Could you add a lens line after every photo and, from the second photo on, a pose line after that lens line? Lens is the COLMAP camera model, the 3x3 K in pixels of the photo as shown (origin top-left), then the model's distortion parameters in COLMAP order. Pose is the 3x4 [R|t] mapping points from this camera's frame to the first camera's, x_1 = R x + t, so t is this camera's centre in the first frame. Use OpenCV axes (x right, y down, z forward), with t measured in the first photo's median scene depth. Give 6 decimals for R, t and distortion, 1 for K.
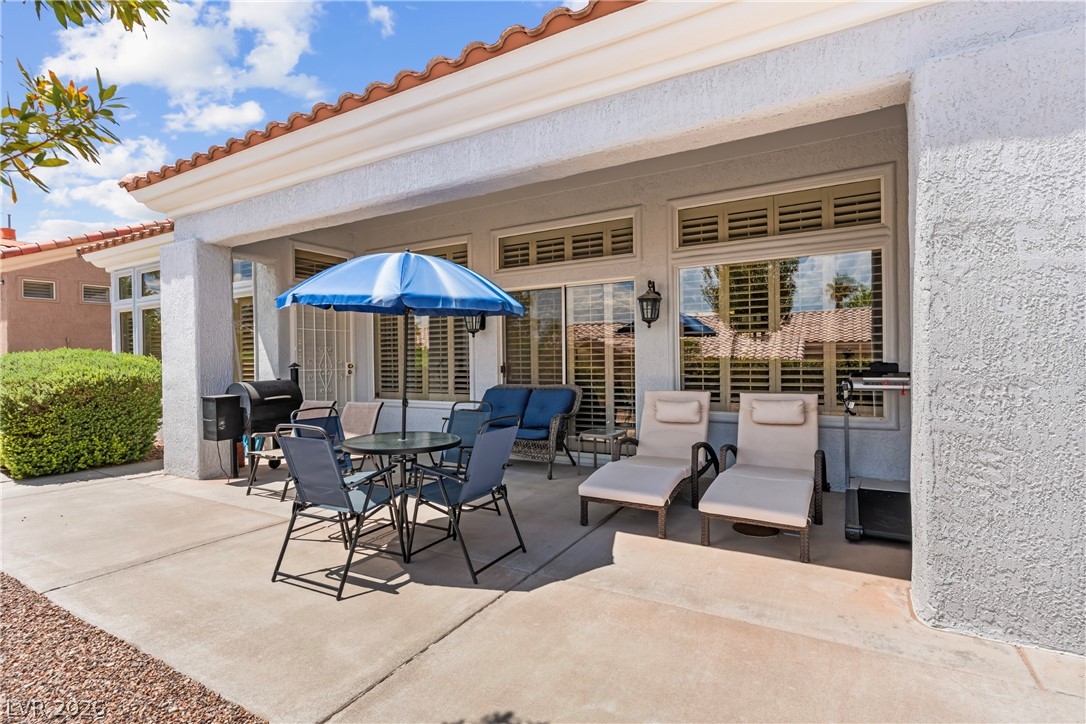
lens RADIAL K [[540.1, 0, 549.3], [0, 540.1, 356.3], [0, 0, 1]] dist [-0.000049, 0.000605]
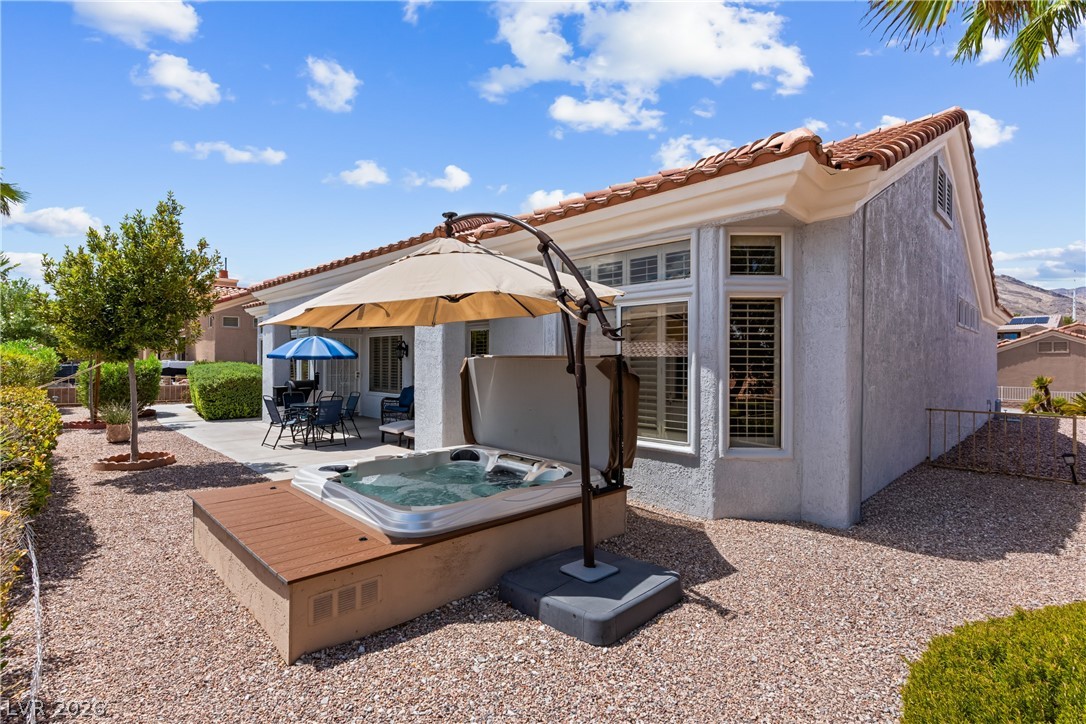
lens RADIAL K [[516.0, 0, 534.3], [0, 516.0, 365.2], [0, 0, 1]] dist [-0.001740, 0.001682]
pose [[0.968518, 0.025768, -0.247606, 0.897762], [-0.024982, 0.999668, 0.006316, -0.053900], [0.247687, 0.000068, 0.968840, -0.775535]]
